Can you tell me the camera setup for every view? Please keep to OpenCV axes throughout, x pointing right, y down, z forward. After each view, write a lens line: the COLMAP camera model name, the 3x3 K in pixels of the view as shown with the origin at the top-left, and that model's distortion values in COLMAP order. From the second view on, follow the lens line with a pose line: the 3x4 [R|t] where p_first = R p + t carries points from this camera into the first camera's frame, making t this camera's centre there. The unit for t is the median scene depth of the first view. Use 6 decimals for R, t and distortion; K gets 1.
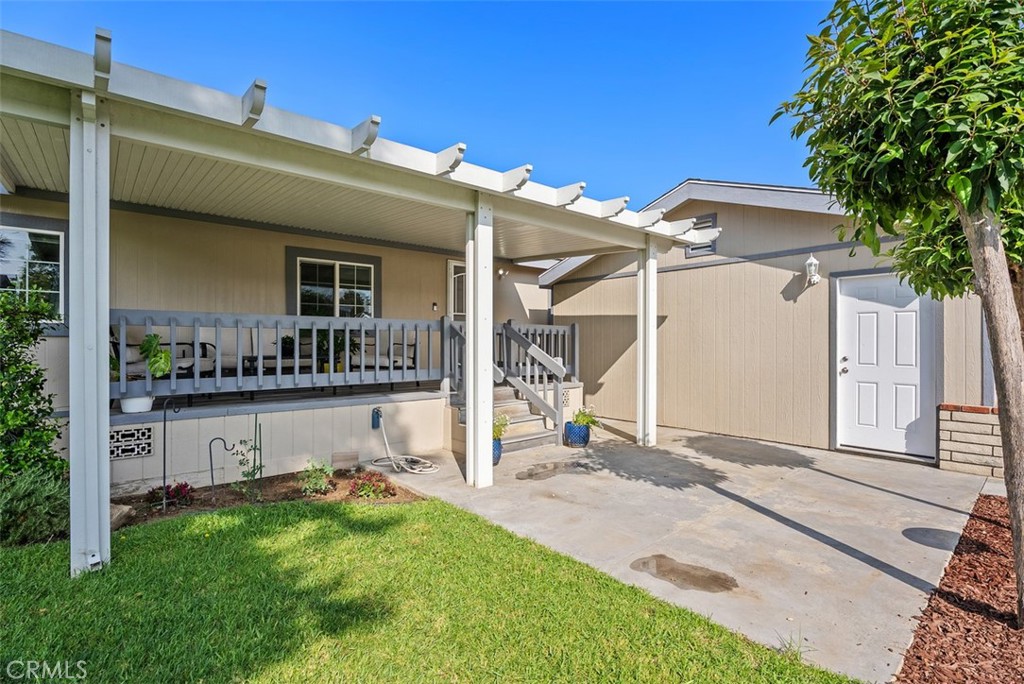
lens RADIAL K [[478.4, 0, 496.3], [0, 478.4, 340.0], [0, 0, 1]] dist [0.000878, -0.000079]
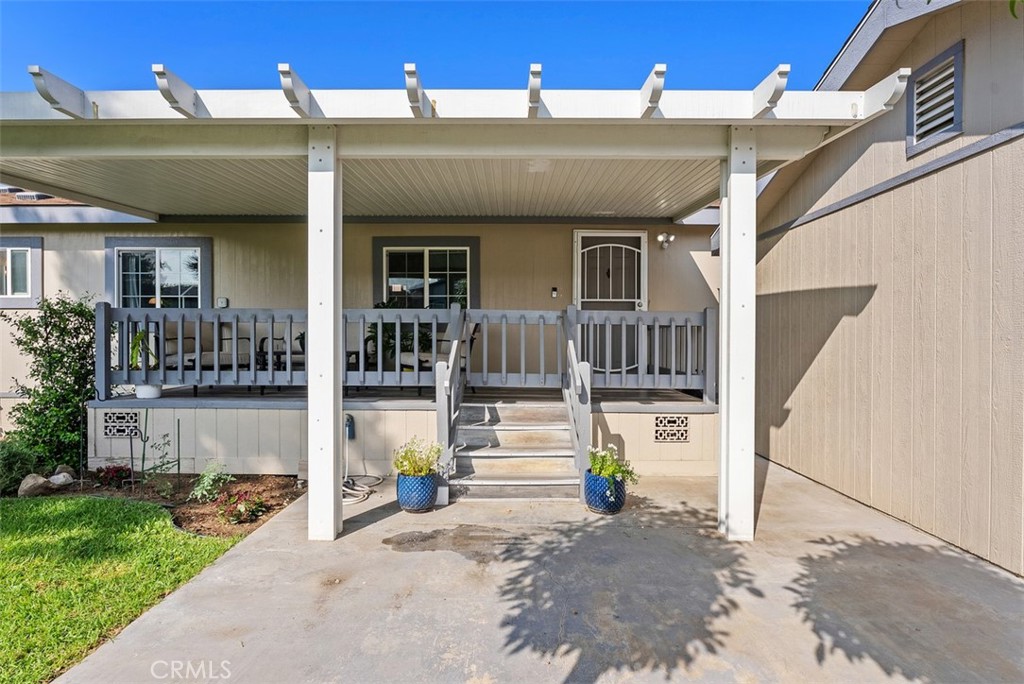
lens RADIAL K [[517.2, 0, 512.0], [0, 517.2, 342.0], [0, 0, 1]] dist [0.094676, -0.091967]
pose [[0.765352, 0.010155, -0.643532, 0.508379], [-0.001344, 0.999899, 0.014179, -0.000375], [0.643611, -0.009987, 0.765288, 0.425075]]
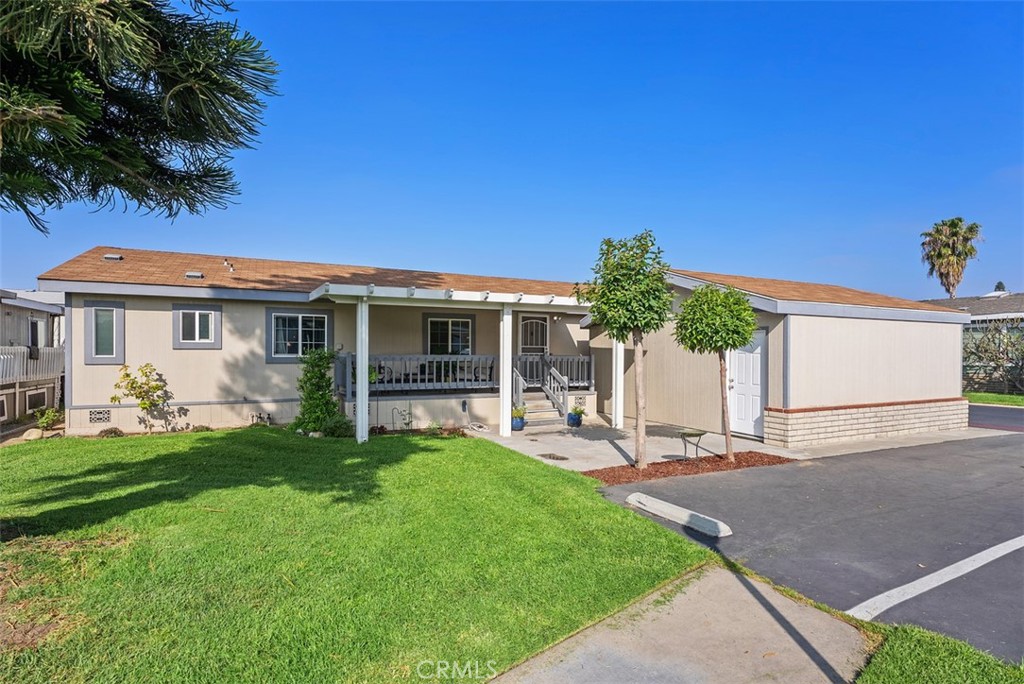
lens RADIAL K [[509.8, 0, 514.4], [0, 509.8, 354.0], [0, 0, 1]] dist [-0.001283, -0.000362]
pose [[0.970670, 0.006937, -0.240317, 0.413773], [-0.005443, 0.999961, 0.006883, -0.059864], [0.240356, -0.005373, 0.970670, -0.903219]]
